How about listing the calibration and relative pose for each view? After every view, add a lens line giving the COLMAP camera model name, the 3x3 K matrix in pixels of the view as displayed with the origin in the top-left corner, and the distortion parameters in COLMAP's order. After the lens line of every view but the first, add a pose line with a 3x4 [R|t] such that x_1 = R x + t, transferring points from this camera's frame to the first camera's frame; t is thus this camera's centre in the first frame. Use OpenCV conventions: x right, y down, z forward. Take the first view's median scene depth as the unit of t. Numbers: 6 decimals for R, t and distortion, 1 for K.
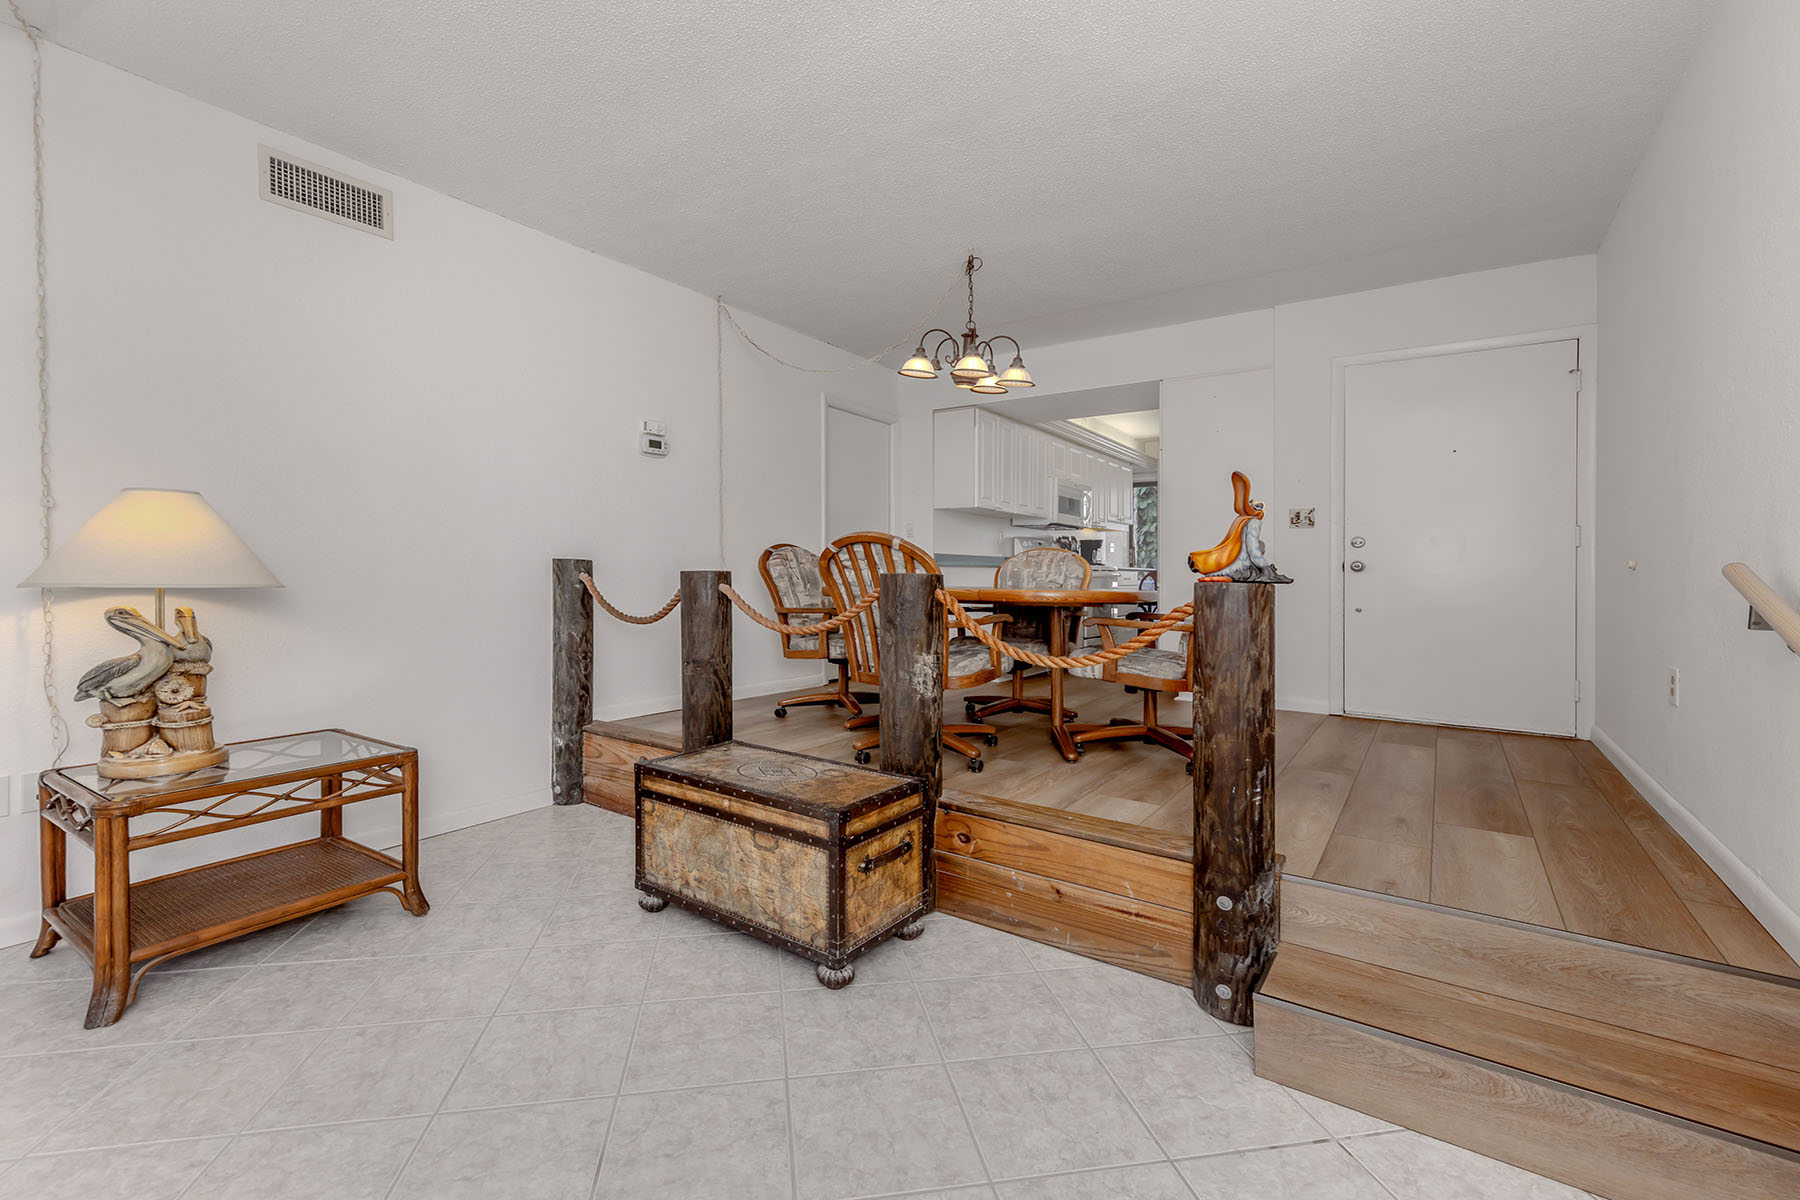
lens RADIAL K [[789.9, 0, 893.1], [0, 789.9, 564.9], [0, 0, 1]] dist [0.007353, -0.000167]
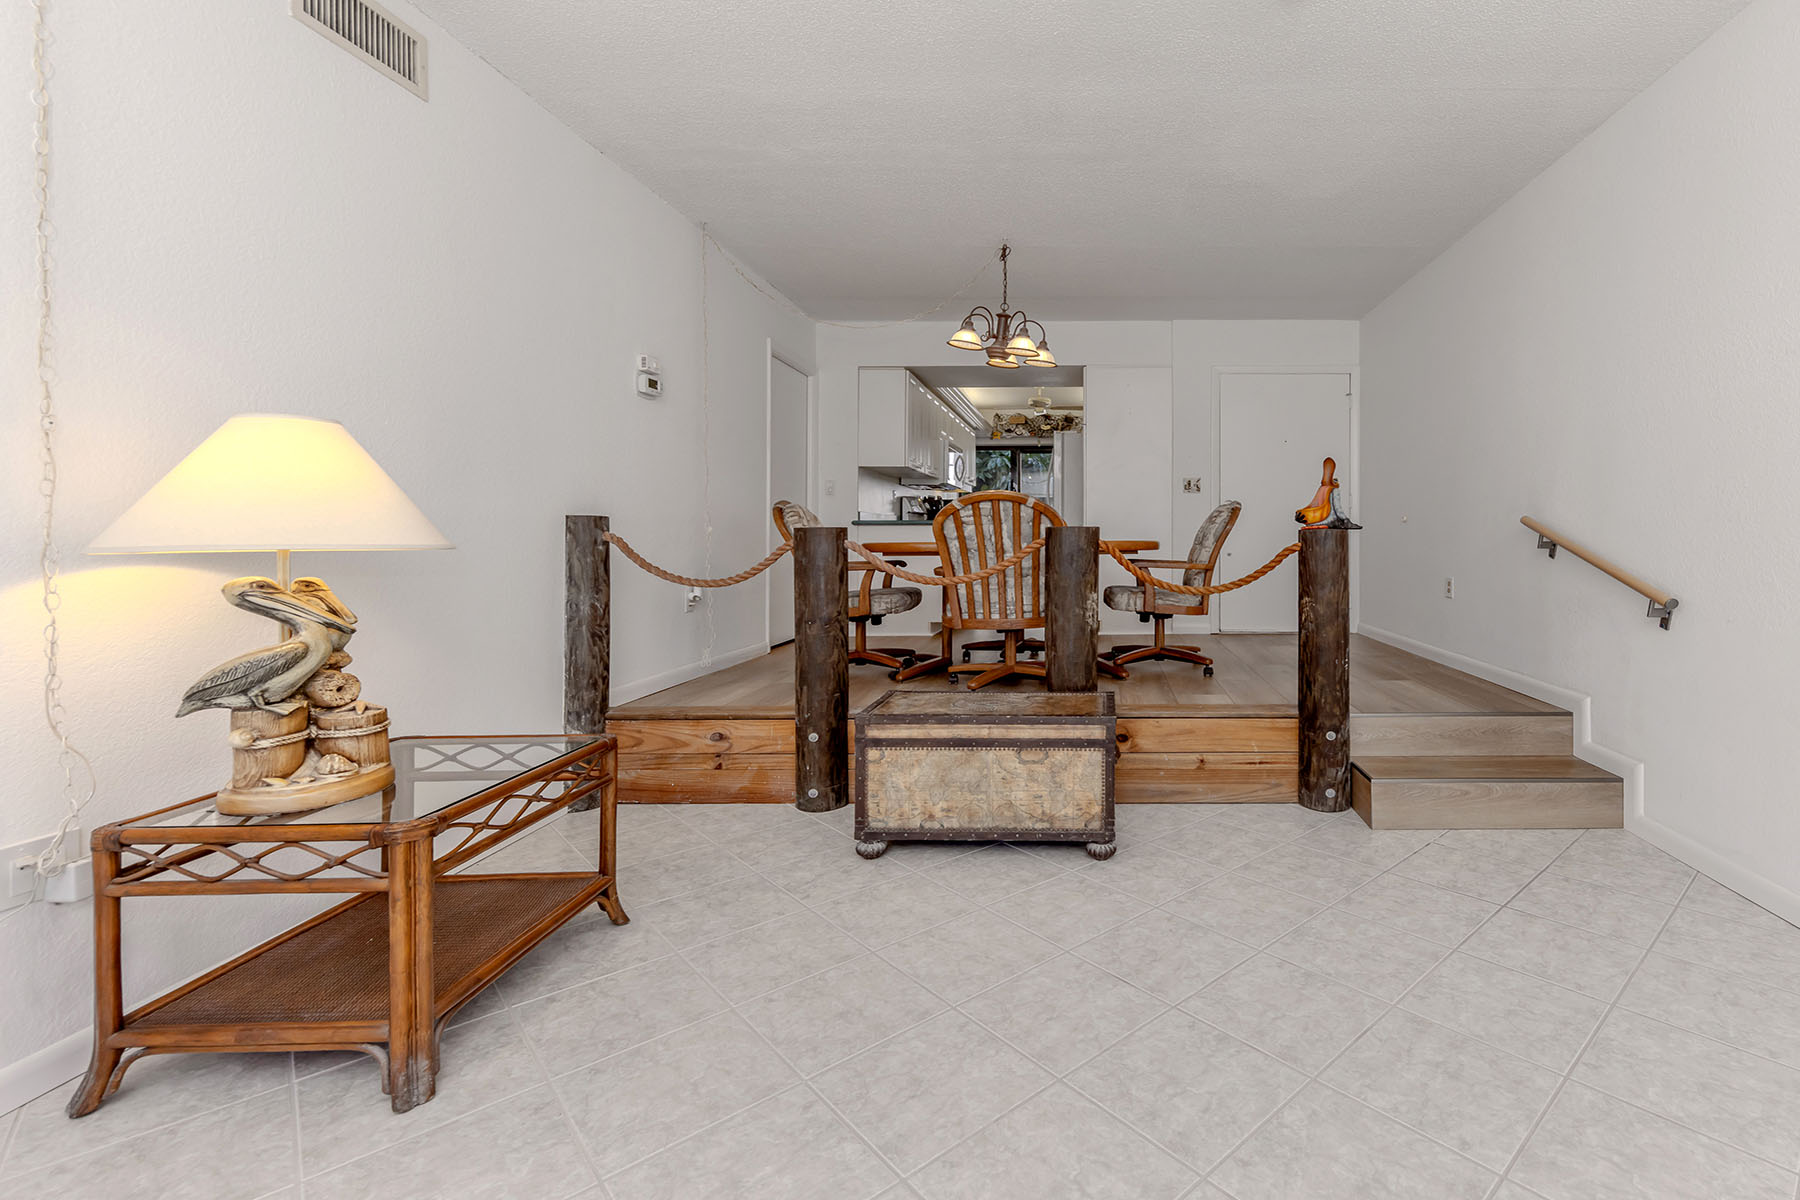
lens RADIAL K [[821.9, 0, 1113.0], [0, 821.9, 525.3], [0, 0, 1]] dist [0.008643, -0.001616]
pose [[0.812991, -0.006103, 0.582244, -0.760587], [0.006690, 0.999977, 0.001141, 0.009248], [-0.582237, 0.002968, 0.813013, -0.054612]]
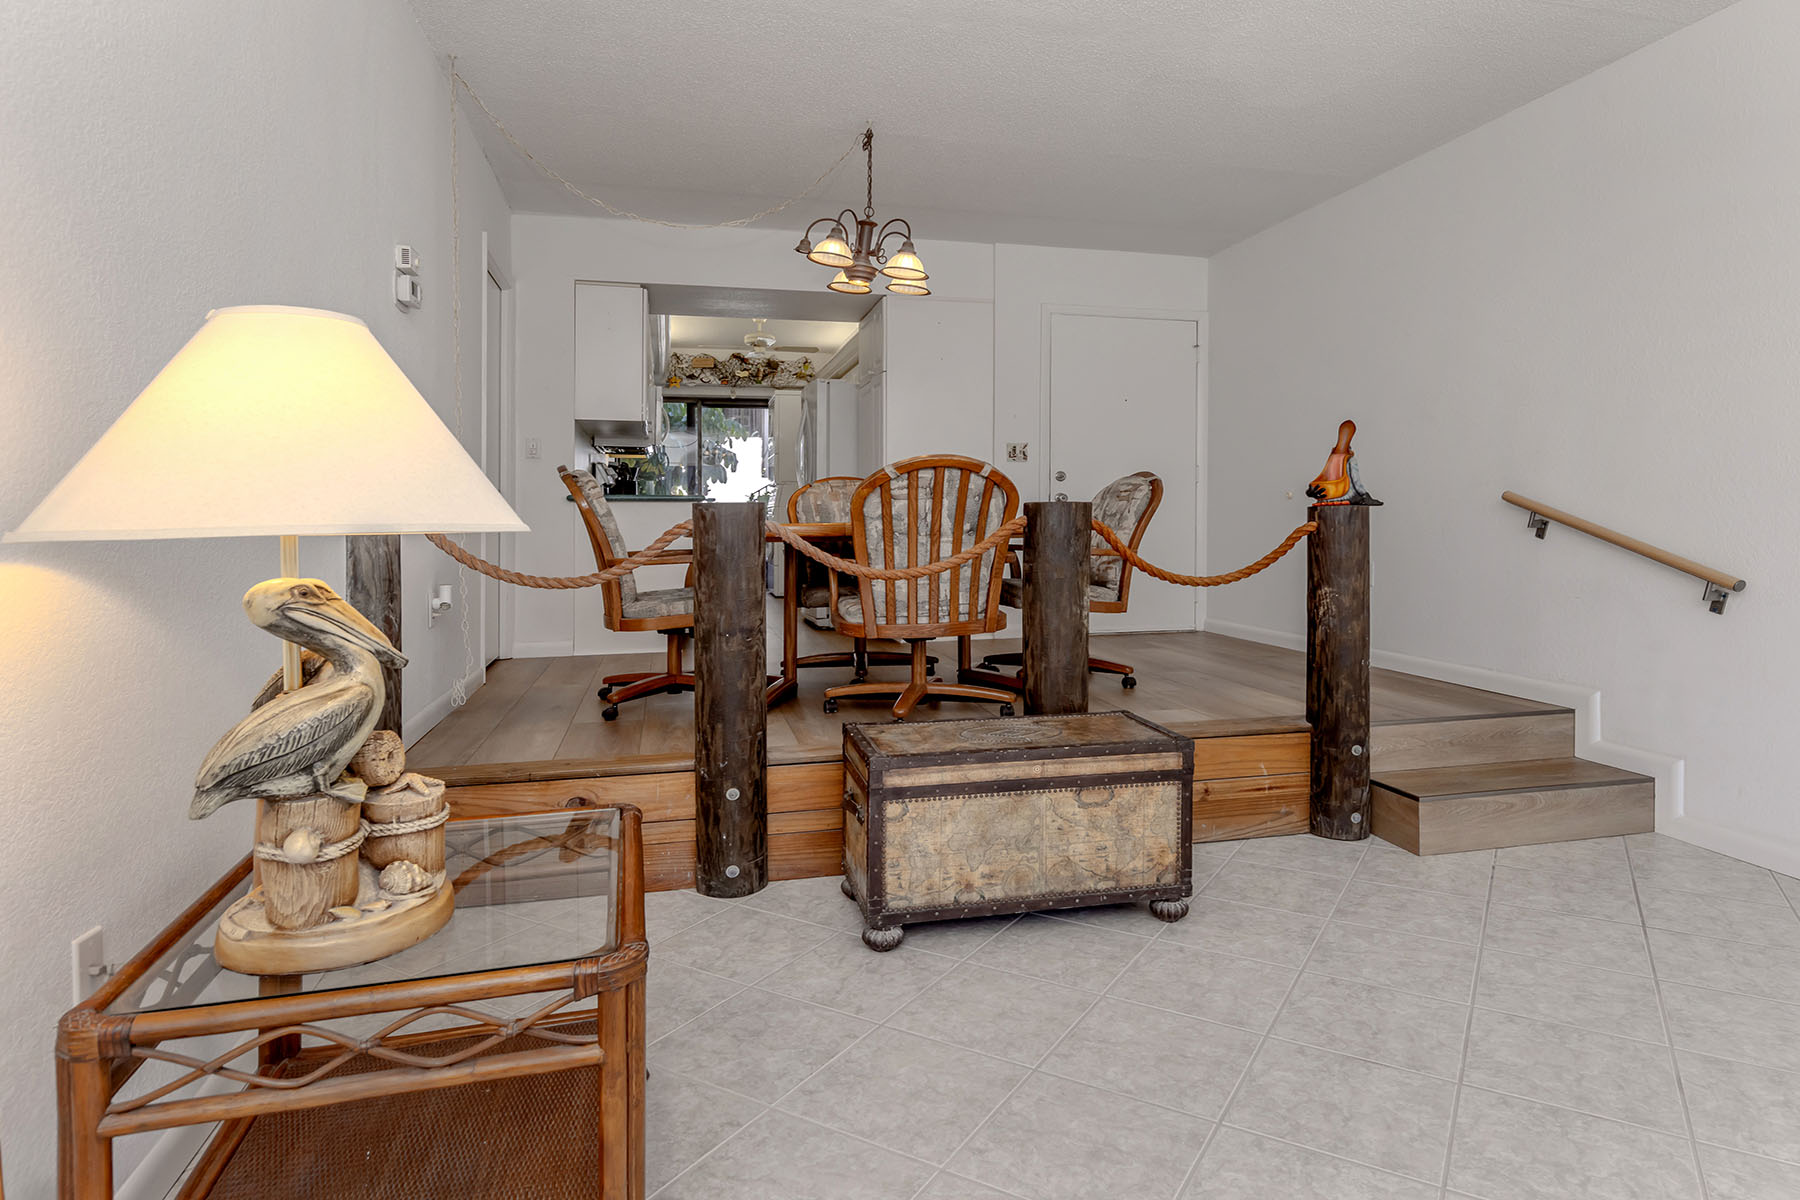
lens RADIAL K [[1032.6, 0, 967.8], [0, 1032.6, 518.5], [0, 0, 1]] dist [0.006794, 0.002148]
pose [[0.641231, -0.015764, 0.767186, -1.143941], [0.005056, 0.999854, 0.016318, 0.011456], [-0.767331, -0.006585, 0.641217, 0.352377]]
